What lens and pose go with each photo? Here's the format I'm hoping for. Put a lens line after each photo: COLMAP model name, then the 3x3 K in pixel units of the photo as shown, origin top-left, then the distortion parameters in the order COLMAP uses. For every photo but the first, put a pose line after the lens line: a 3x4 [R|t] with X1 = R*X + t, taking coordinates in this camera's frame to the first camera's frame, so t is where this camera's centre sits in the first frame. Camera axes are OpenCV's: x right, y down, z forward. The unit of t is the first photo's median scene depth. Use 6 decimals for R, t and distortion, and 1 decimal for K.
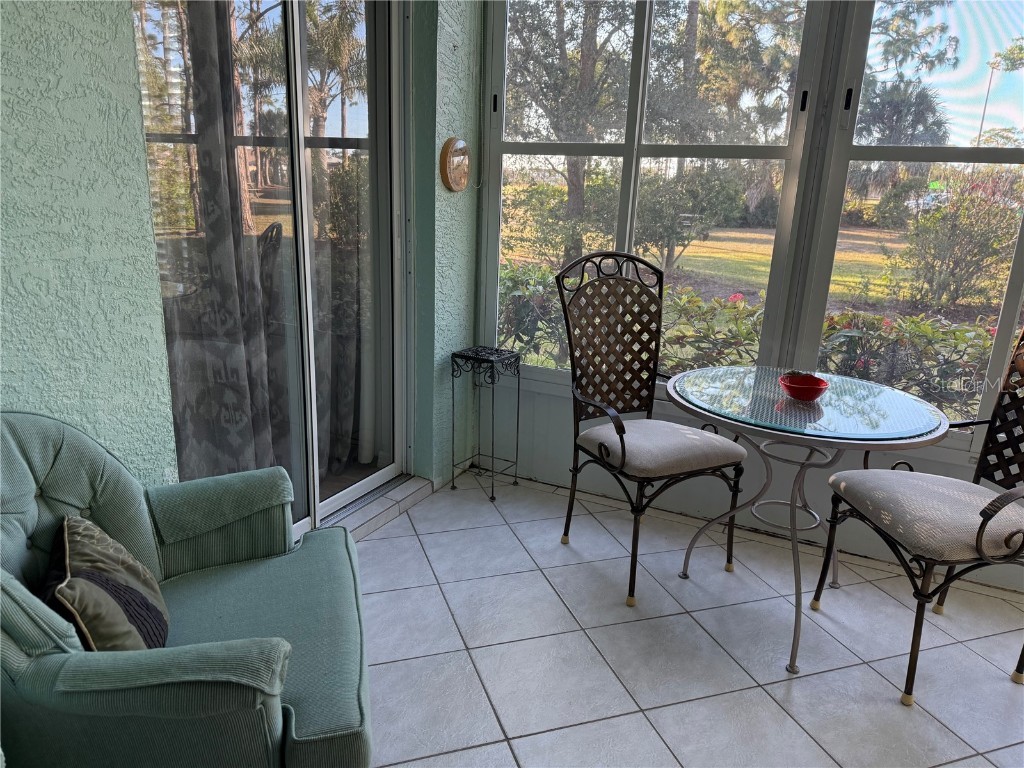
lens RADIAL K [[713.8, 0, 512.0], [0, 713.8, 384.0], [0, 0, 1]] dist [0.052825, -0.066677]
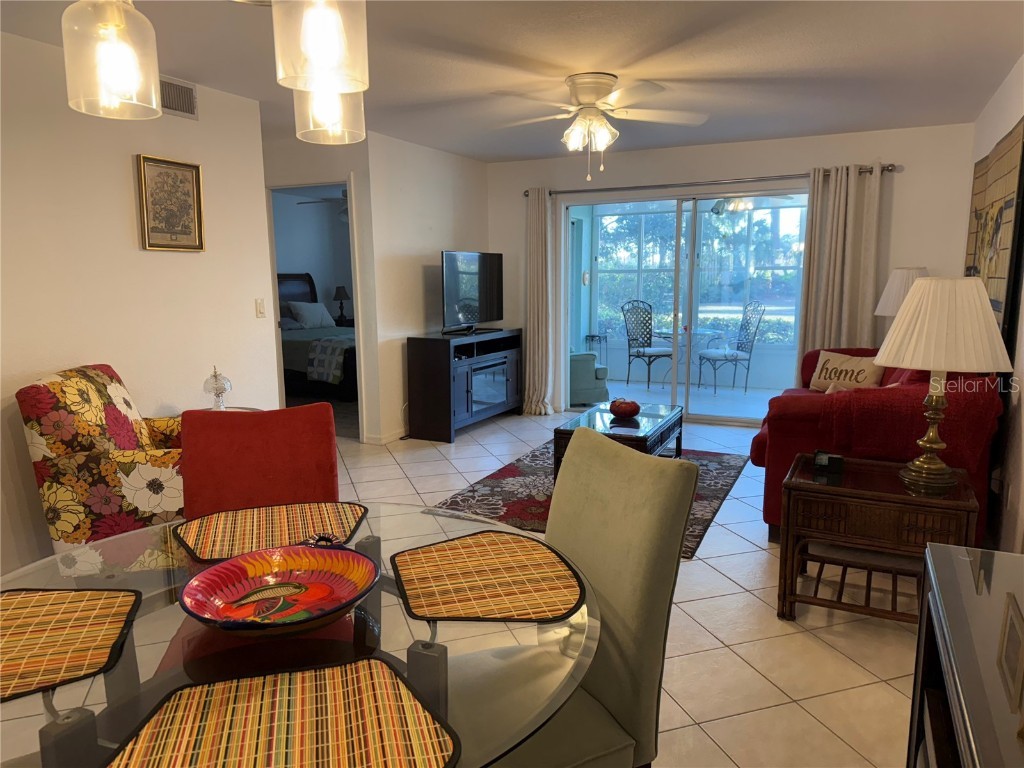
lens RADIAL K [[713.8, 0, 512.0], [0, 713.8, 384.0], [0, 0, 1]] dist [0.052825, -0.066677]
pose [[0.998794, -0.048923, 0.004184, -0.476790], [0.049067, 0.991302, -0.122116, 0.590806], [0.001827, 0.122174, 0.992507, -2.300777]]
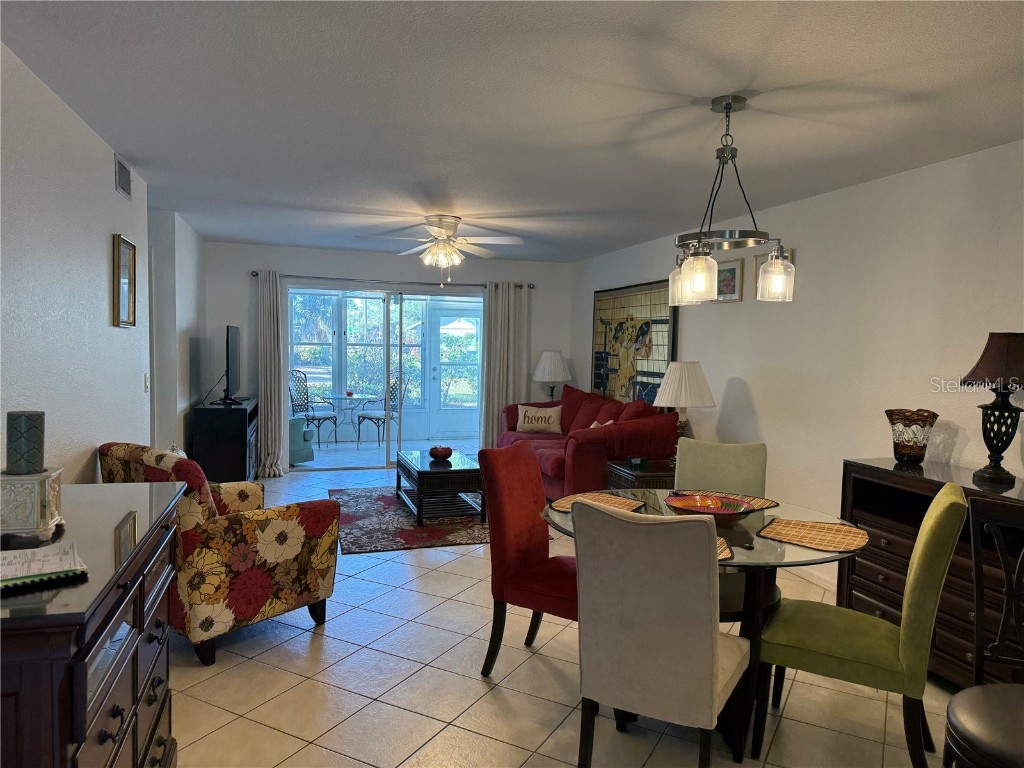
lens RADIAL K [[711.1, 0, 514.5], [0, 711.1, 375.9], [0, 0, 1]] dist [0.101271, -0.138414]
pose [[0.728502, -0.057783, 0.682602, -1.571219], [0.196305, 0.972257, -0.127202, 0.548833], [-0.656315, 0.226665, 0.719635, -2.439519]]
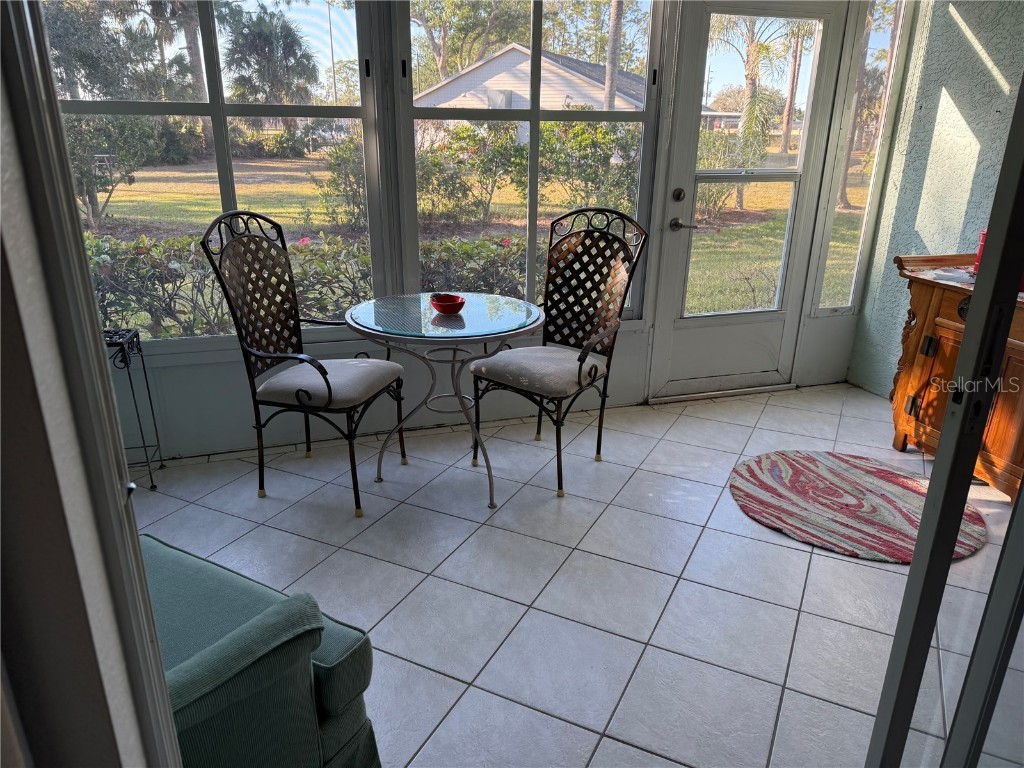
lens RADIAL K [[713.8, 0, 512.0], [0, 713.8, 384.0], [0, 0, 1]] dist [0.052825, -0.066677]
pose [[0.711452, -0.262812, 0.651741, -0.311663], [0.204699, 0.964721, 0.165567, -0.036134], [-0.672261, 0.015618, 0.740150, -0.025549]]
